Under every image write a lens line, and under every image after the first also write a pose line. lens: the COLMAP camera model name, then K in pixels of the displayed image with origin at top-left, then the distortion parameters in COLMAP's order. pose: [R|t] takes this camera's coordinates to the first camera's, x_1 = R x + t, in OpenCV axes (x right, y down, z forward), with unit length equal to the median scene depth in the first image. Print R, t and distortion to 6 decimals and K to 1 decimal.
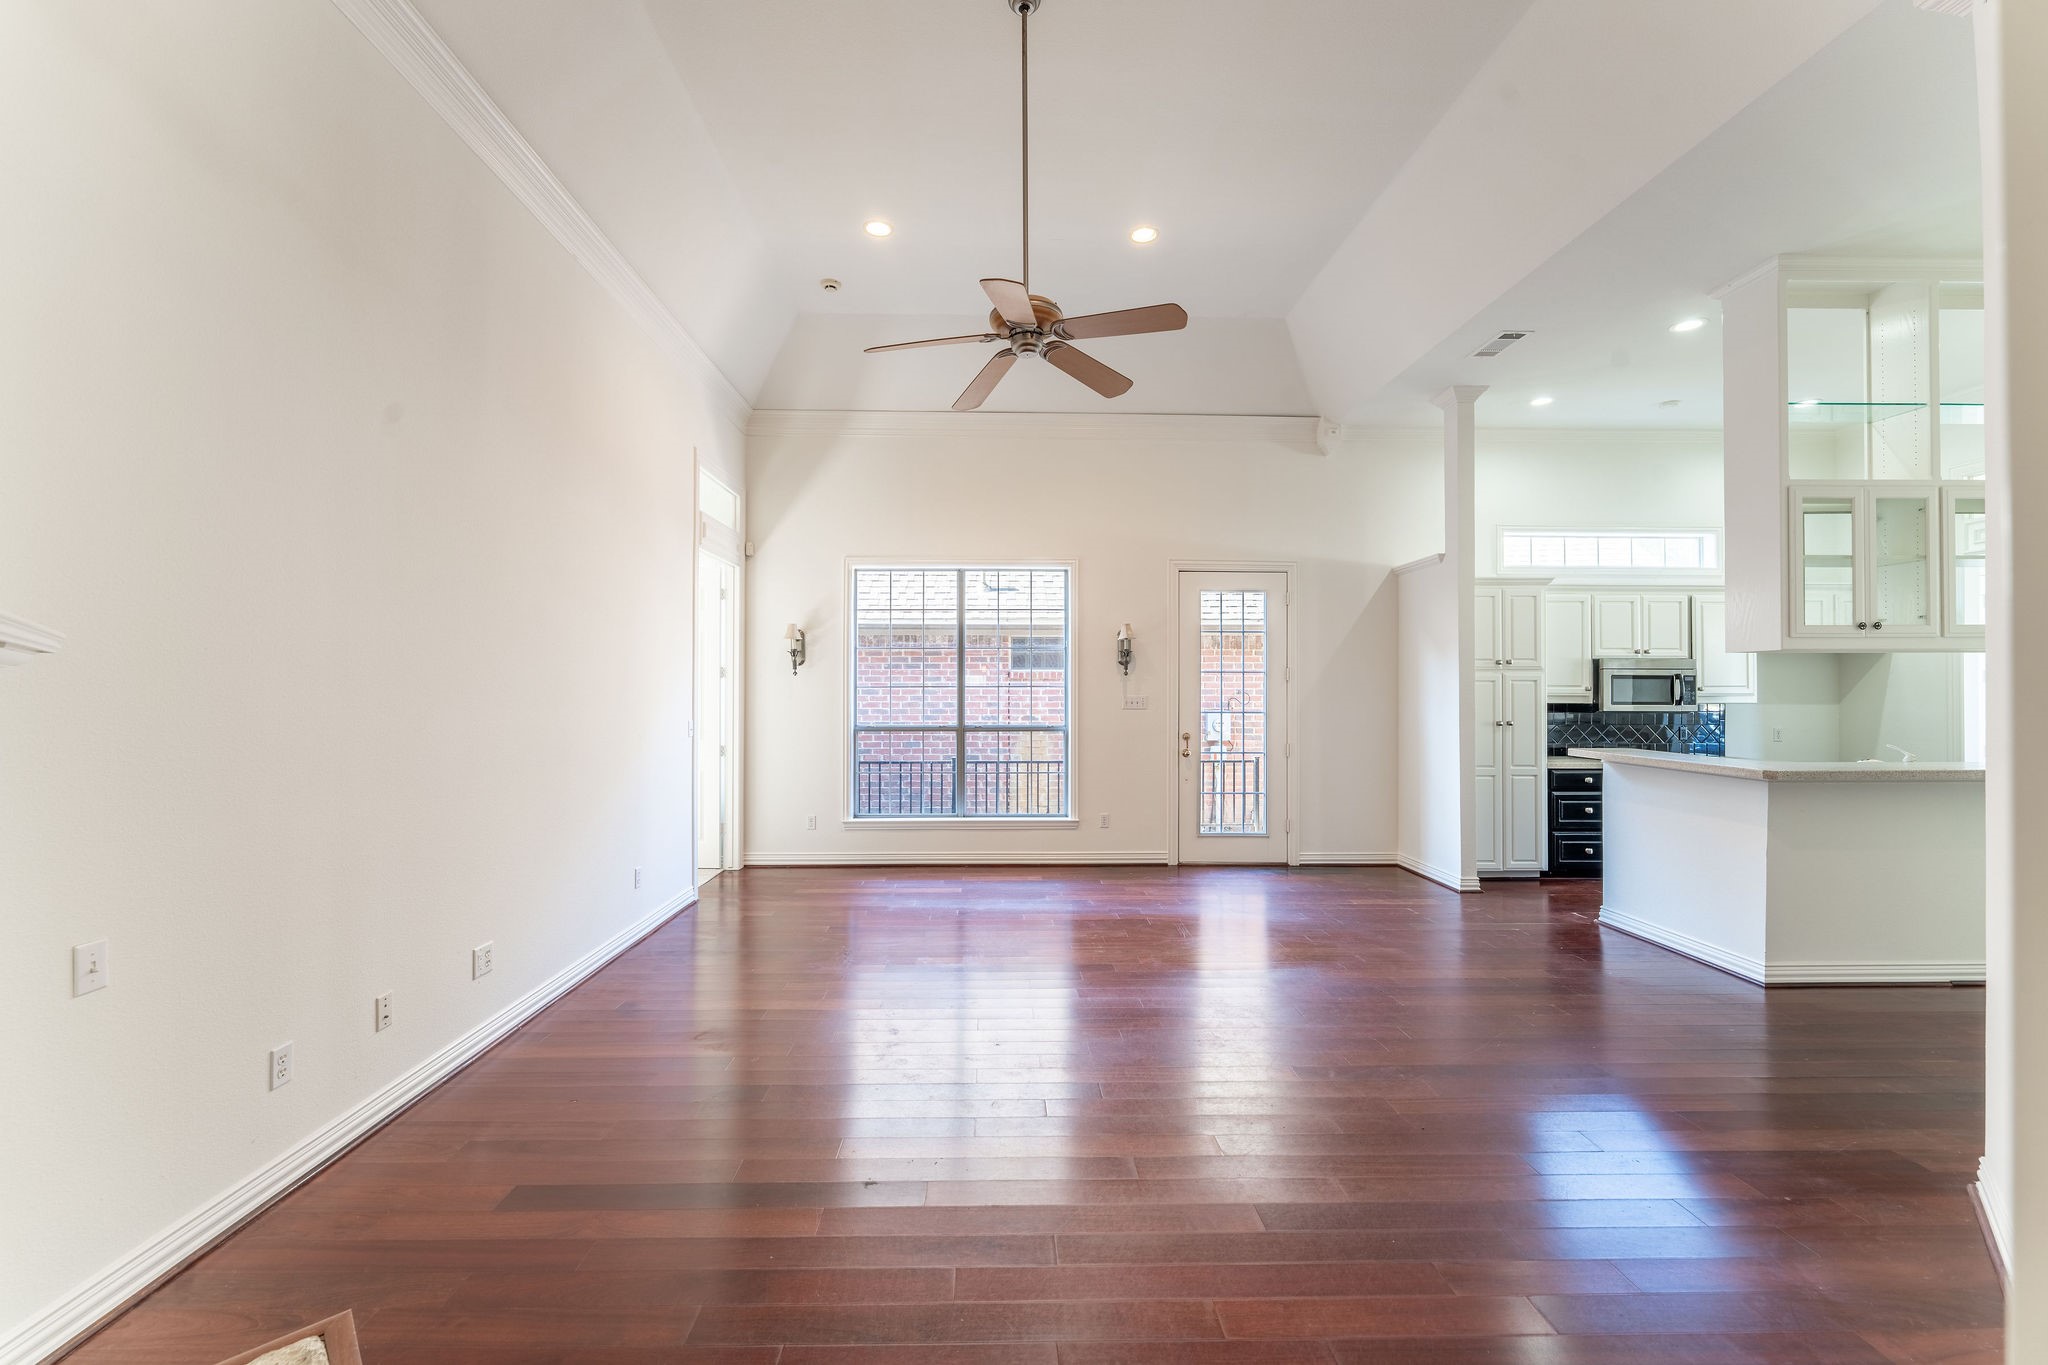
lens RADIAL K [[830.7, 0, 987.4], [0, 830.7, 683.7], [0, 0, 1]] dist [-0.000949, -0.000196]
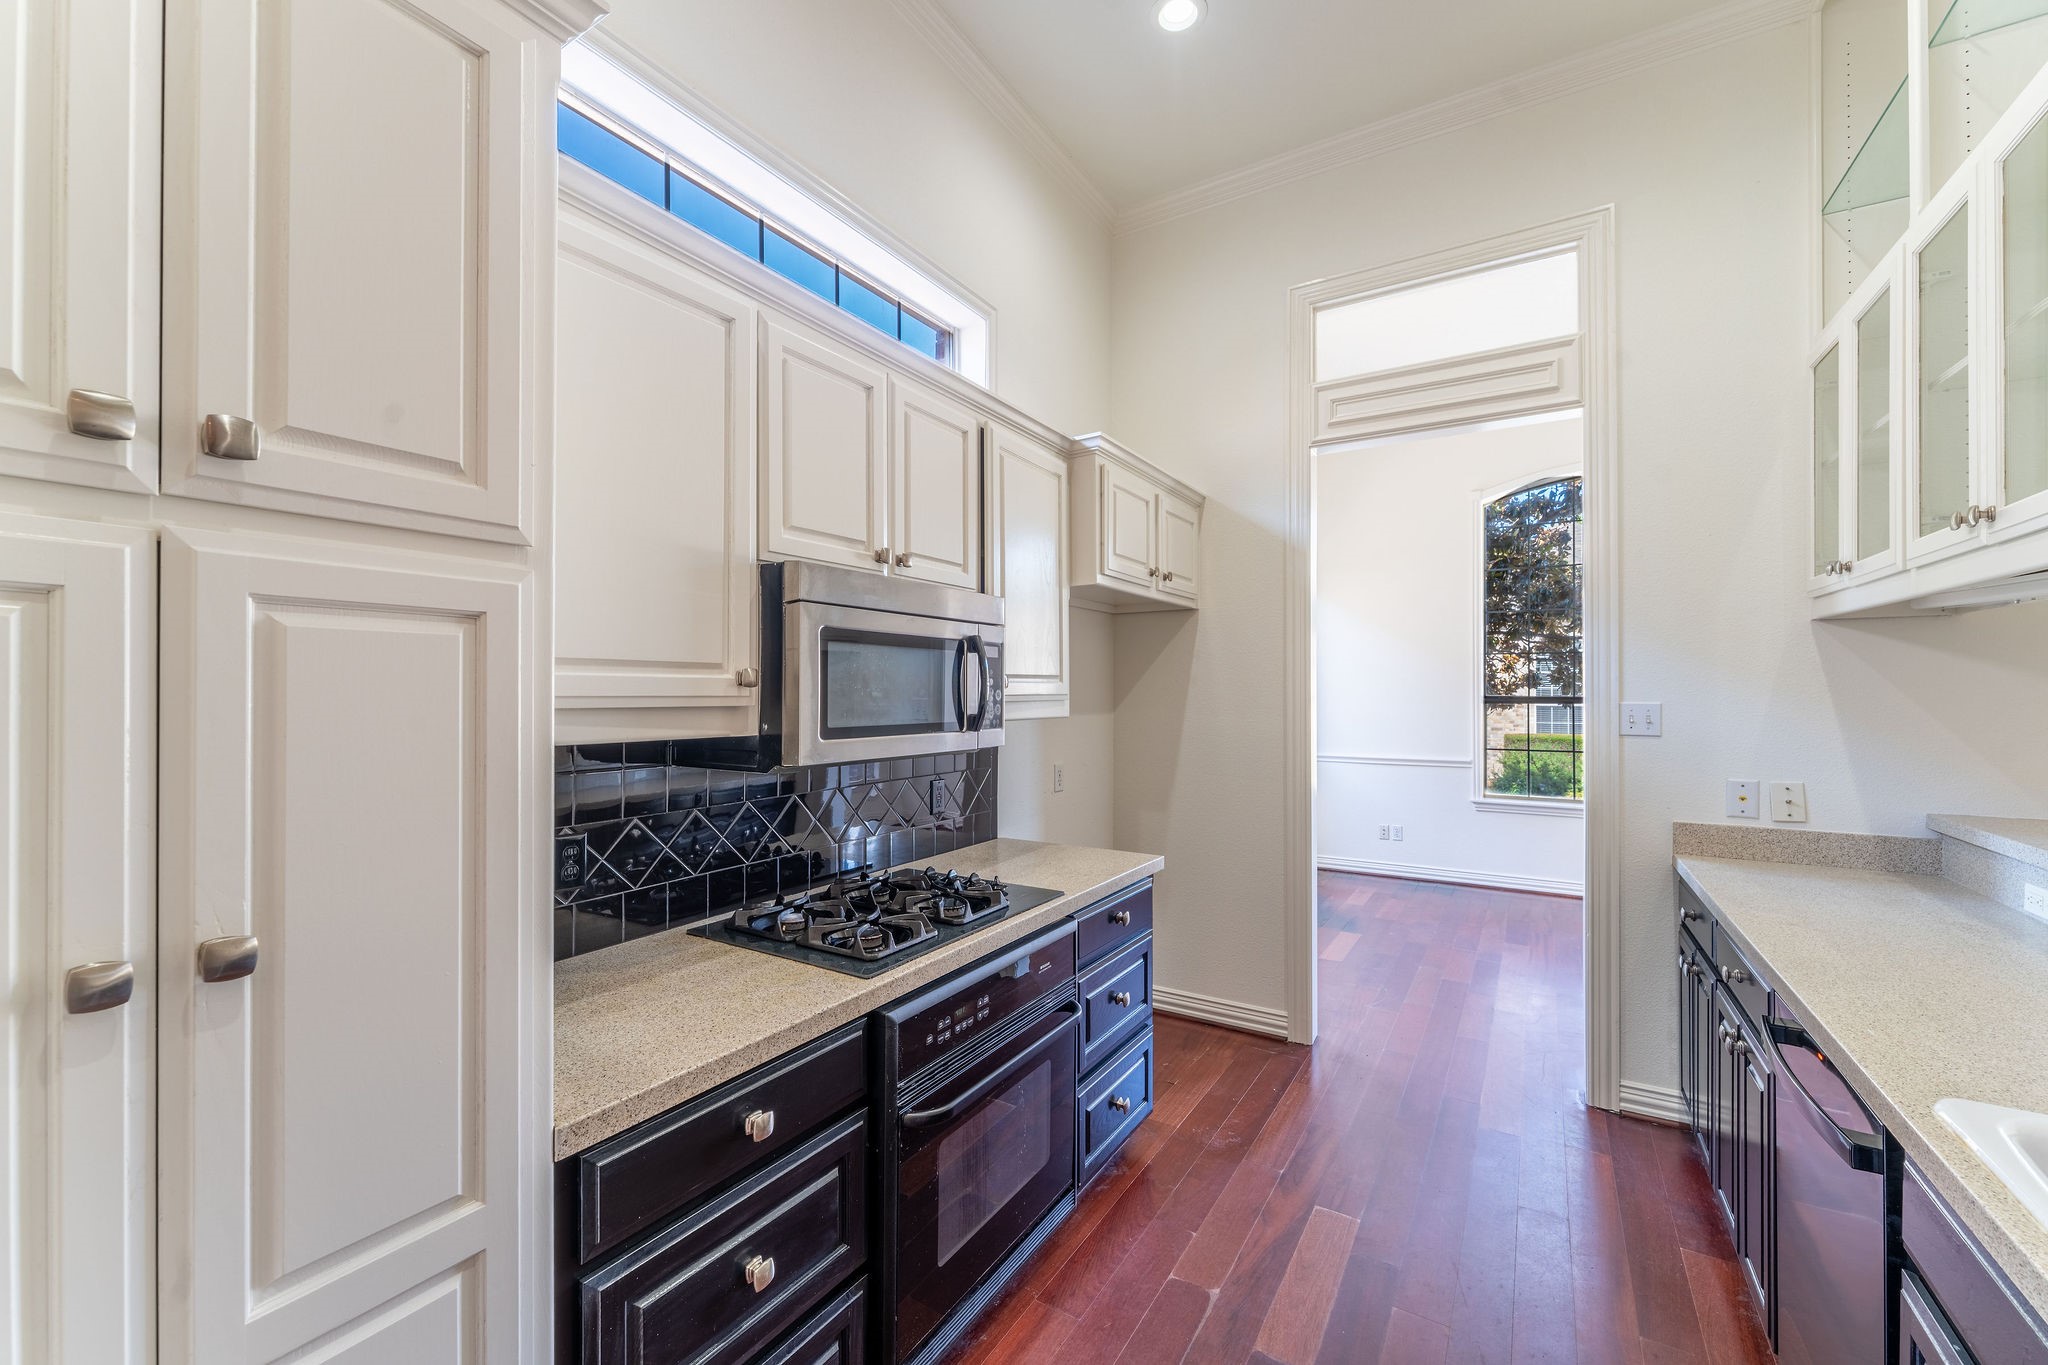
lens RADIAL K [[830.7, 0, 1037.7], [0, 830.7, 684.4], [0, 0, 1]] dist [-0.000949, -0.000196]
pose [[0.519248, 0.005067, 0.854609, 0.555596], [-0.008460, 0.999964, -0.000789, 0.007239], [-0.854582, -0.006820, 0.519272, 0.794656]]
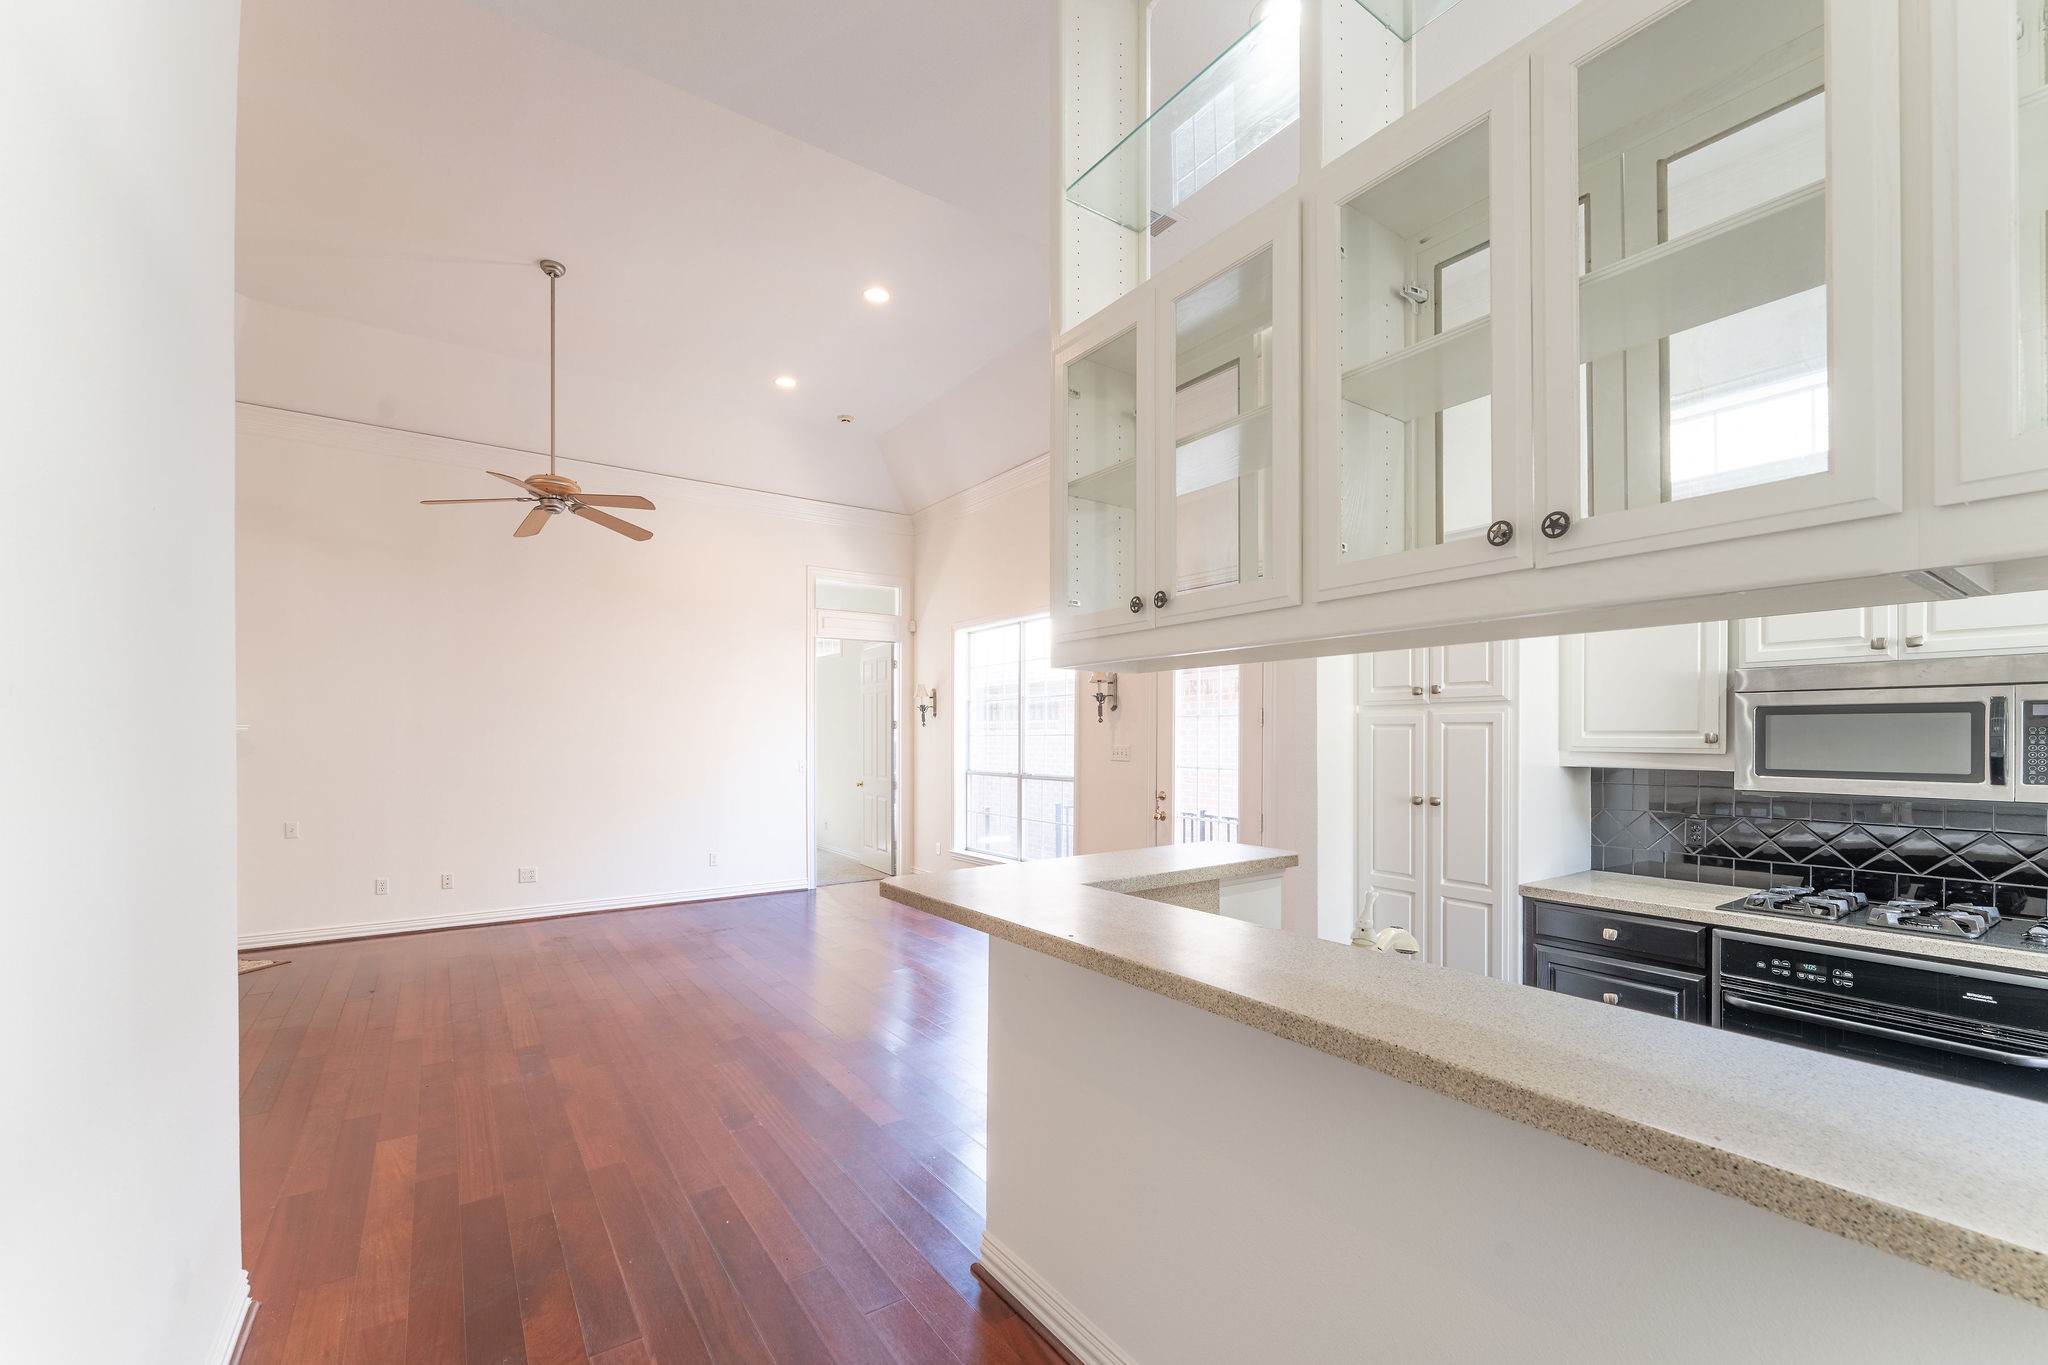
lens RADIAL K [[830.7, 0, 1008.7], [0, 830.7, 734.0], [0, 0, 1]] dist [-0.000949, -0.000196]
pose [[0.549853, -0.003352, -0.835255, 0.881264], [0.008761, 0.999960, 0.001755, -0.000490], [0.835216, -0.008282, 0.549860, 0.437933]]
